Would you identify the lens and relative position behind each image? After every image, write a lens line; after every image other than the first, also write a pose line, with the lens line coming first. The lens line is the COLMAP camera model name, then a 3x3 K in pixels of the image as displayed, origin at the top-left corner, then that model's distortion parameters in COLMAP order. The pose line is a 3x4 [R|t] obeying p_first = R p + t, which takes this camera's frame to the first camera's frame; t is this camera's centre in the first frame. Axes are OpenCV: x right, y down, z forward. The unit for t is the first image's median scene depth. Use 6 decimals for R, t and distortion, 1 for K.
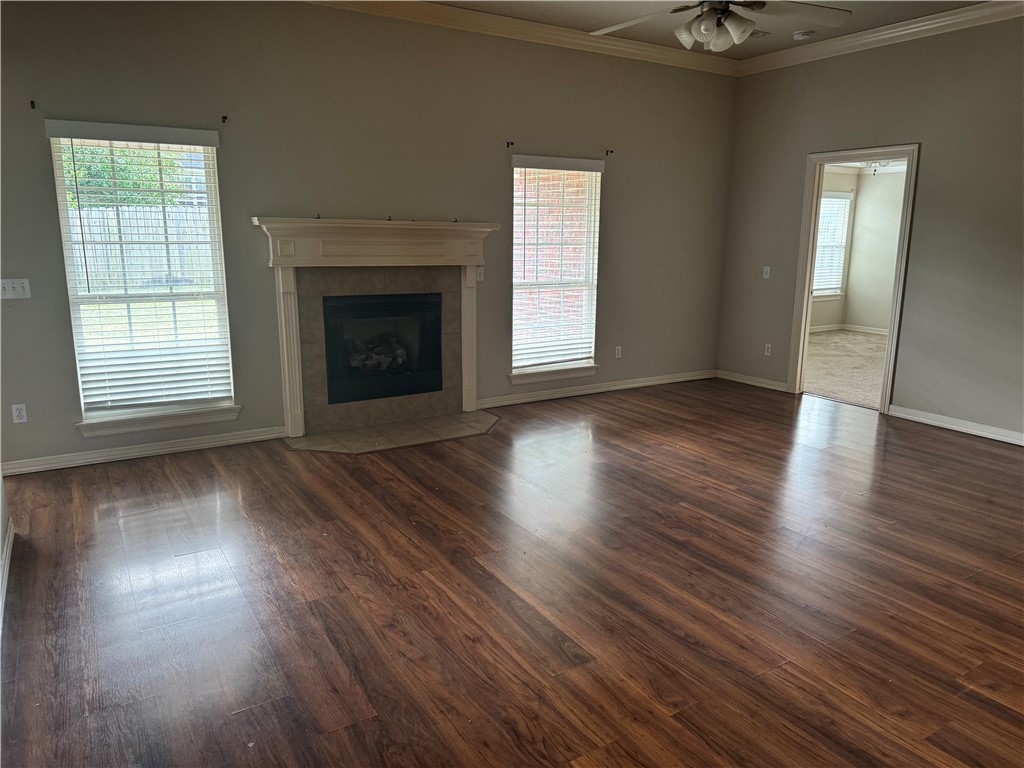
lens RADIAL K [[731.0, 0, 512.6], [0, 731.0, 380.2], [0, 0, 1]] dist [0.089014, -0.001408]
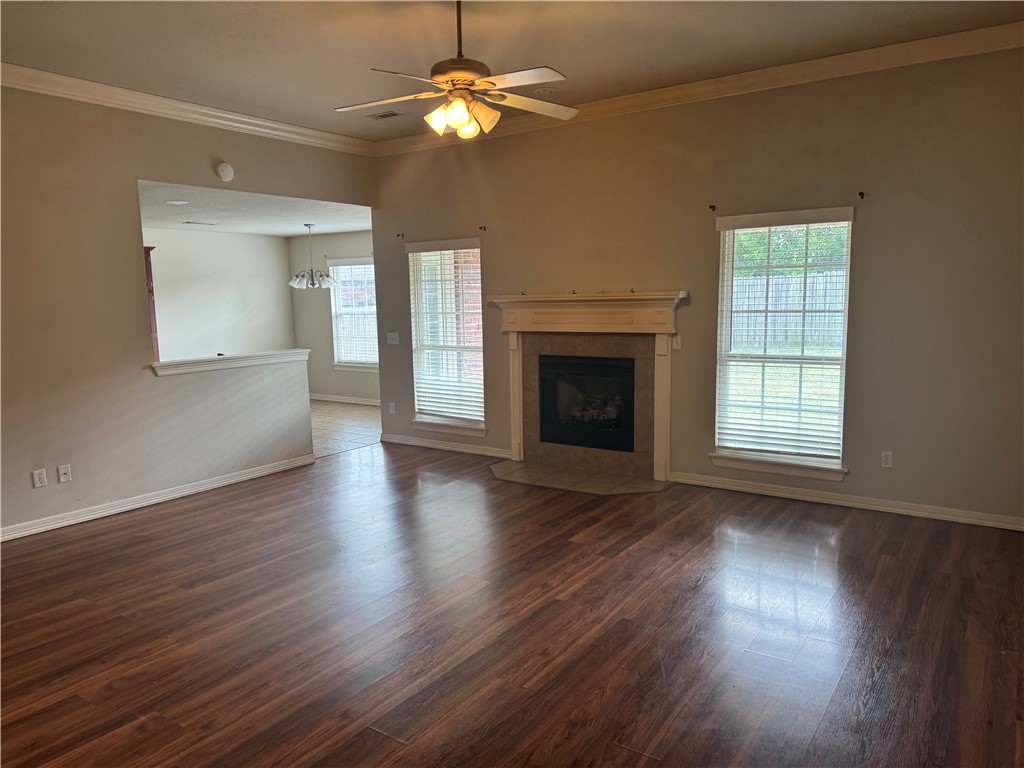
lens RADIAL K [[710.9, 0, 512.0], [0, 710.9, 384.0], [0, 0, 1]] dist [0.033327, -0.004725]
pose [[0.372044, 0.092877, -0.923557, 0.838216], [-0.163043, 0.986051, 0.033482, -0.096082], [0.913784, 0.138122, 0.381997, 0.497026]]
